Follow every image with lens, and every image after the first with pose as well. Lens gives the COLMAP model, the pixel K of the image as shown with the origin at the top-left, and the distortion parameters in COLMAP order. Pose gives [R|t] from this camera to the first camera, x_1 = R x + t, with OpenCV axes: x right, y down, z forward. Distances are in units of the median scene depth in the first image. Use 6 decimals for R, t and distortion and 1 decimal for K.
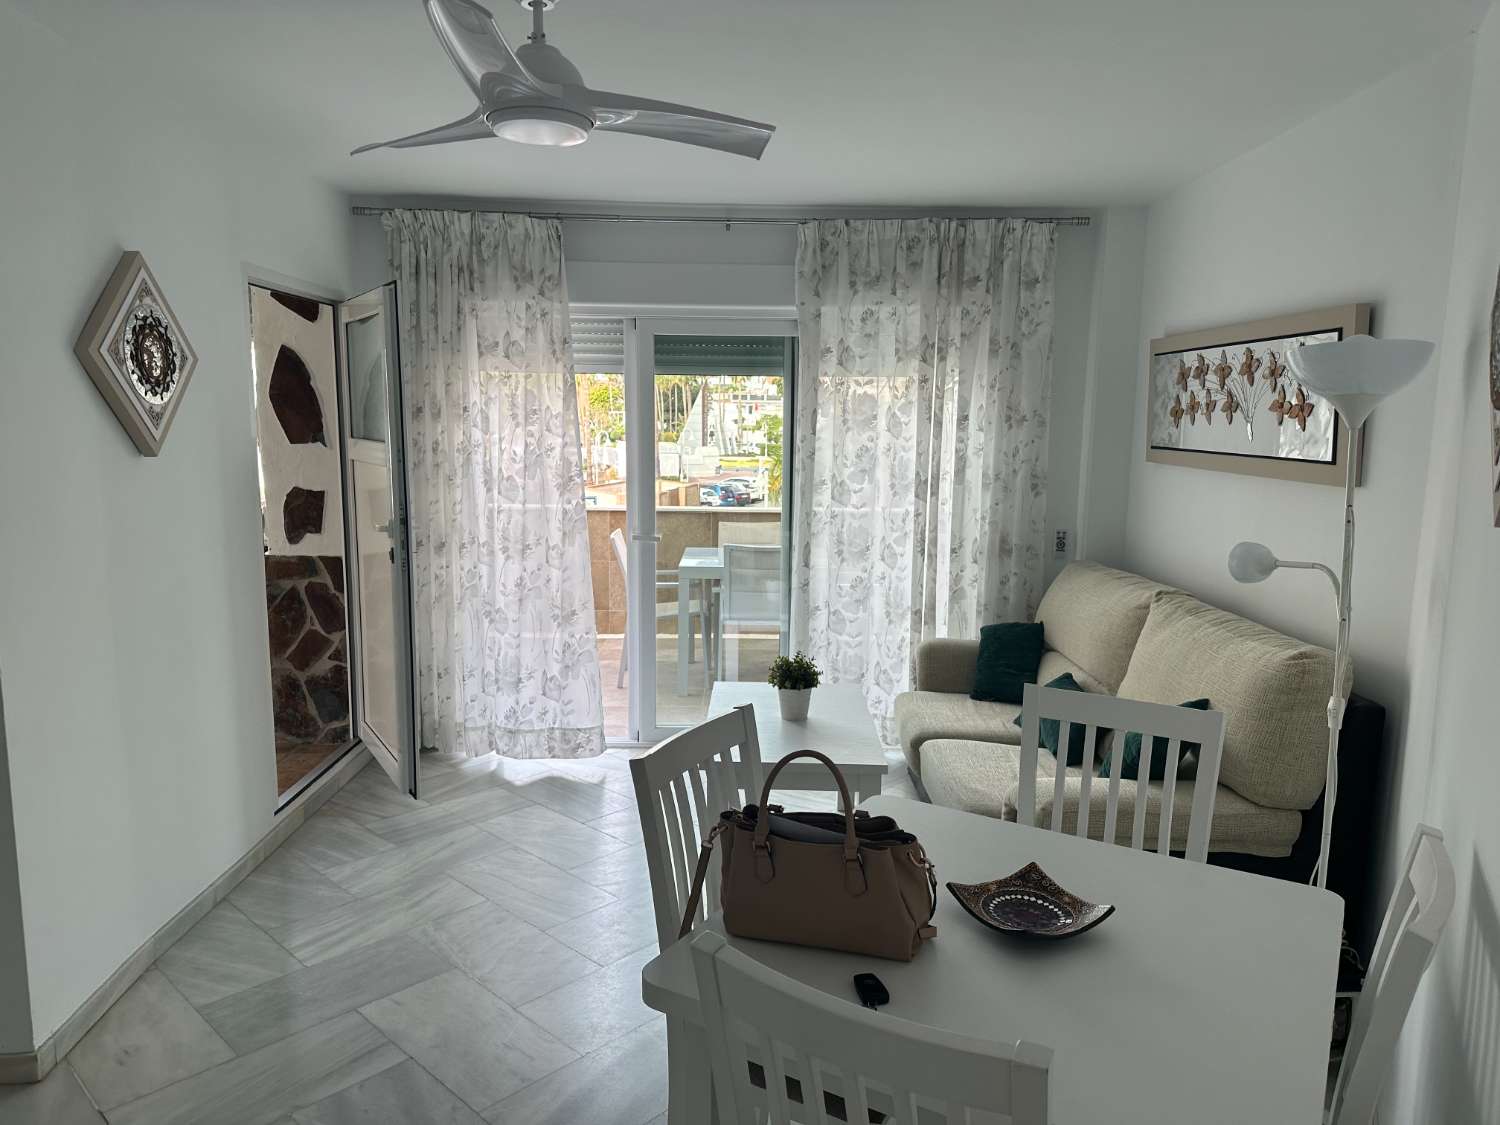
lens RADIAL K [[1055.5, 0, 752.2], [0, 1055.5, 563.0], [0, 0, 1]] dist [0.069916, -0.068940]
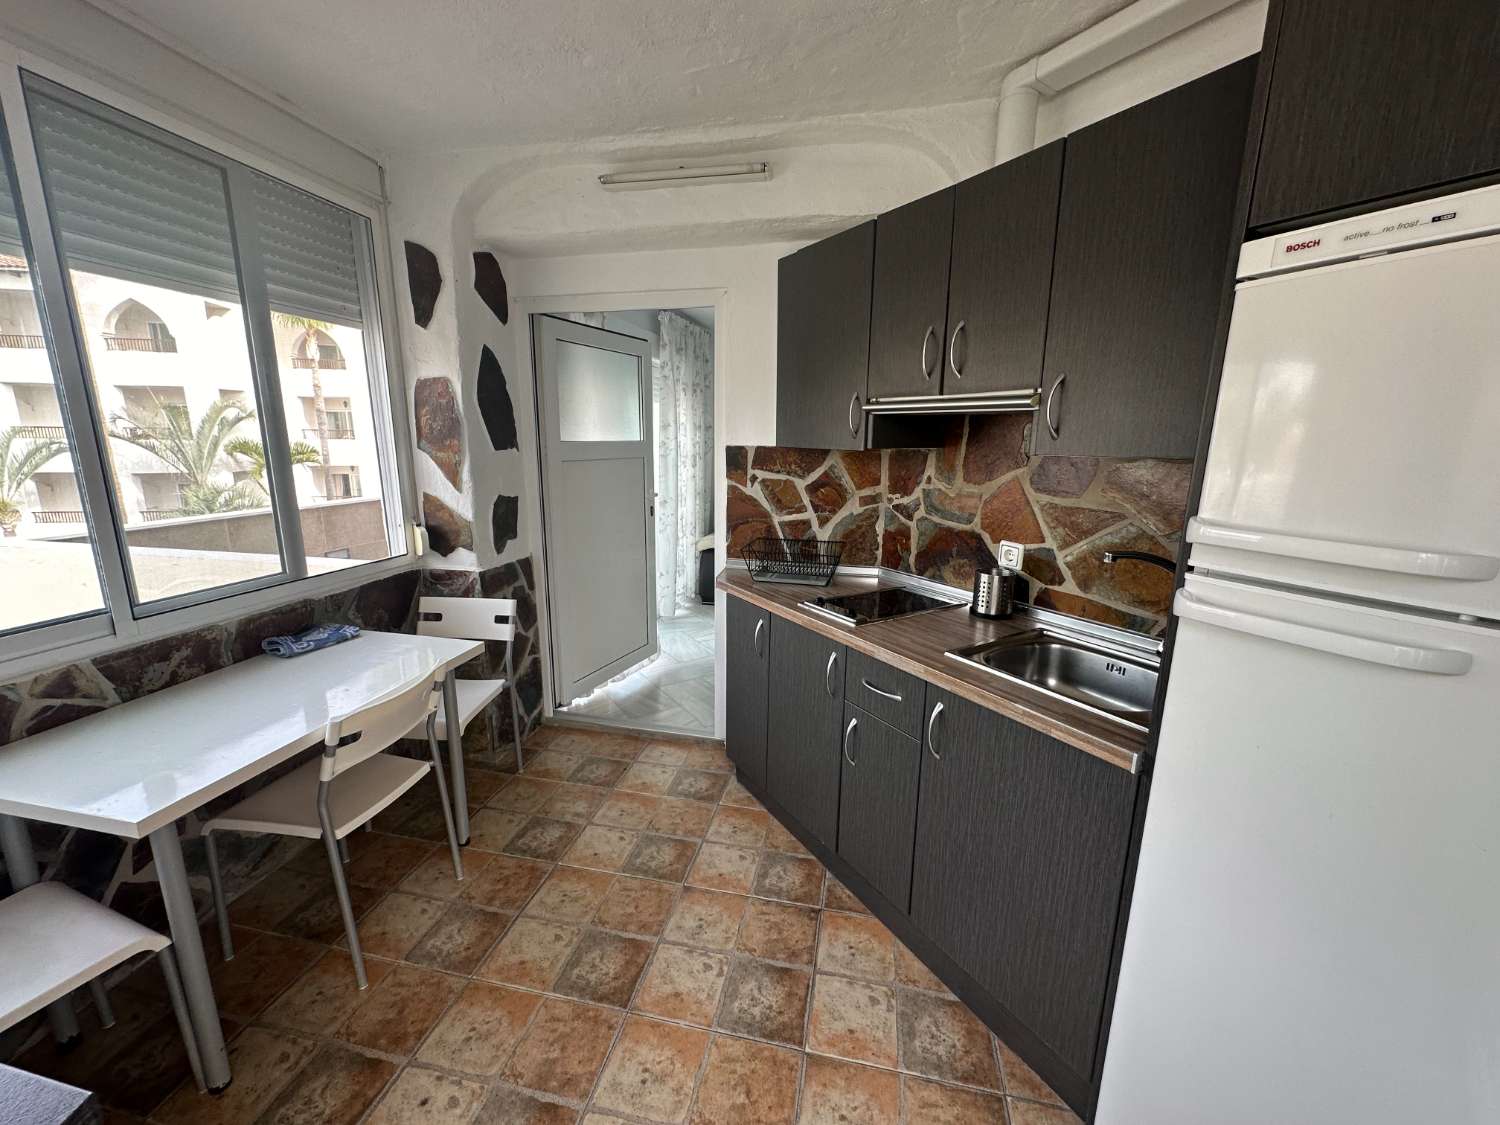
lens RADIAL K [[600.4, 0, 747.4], [0, 600.4, 567.9], [0, 0, 1]] dist [0.000639, 0.000630]
pose [[0.236431, -0.212756, 0.948069, -0.894829], [0.127367, 0.974100, 0.186835, -0.078076], [-0.963264, 0.076580, 0.257405, 0.632815]]
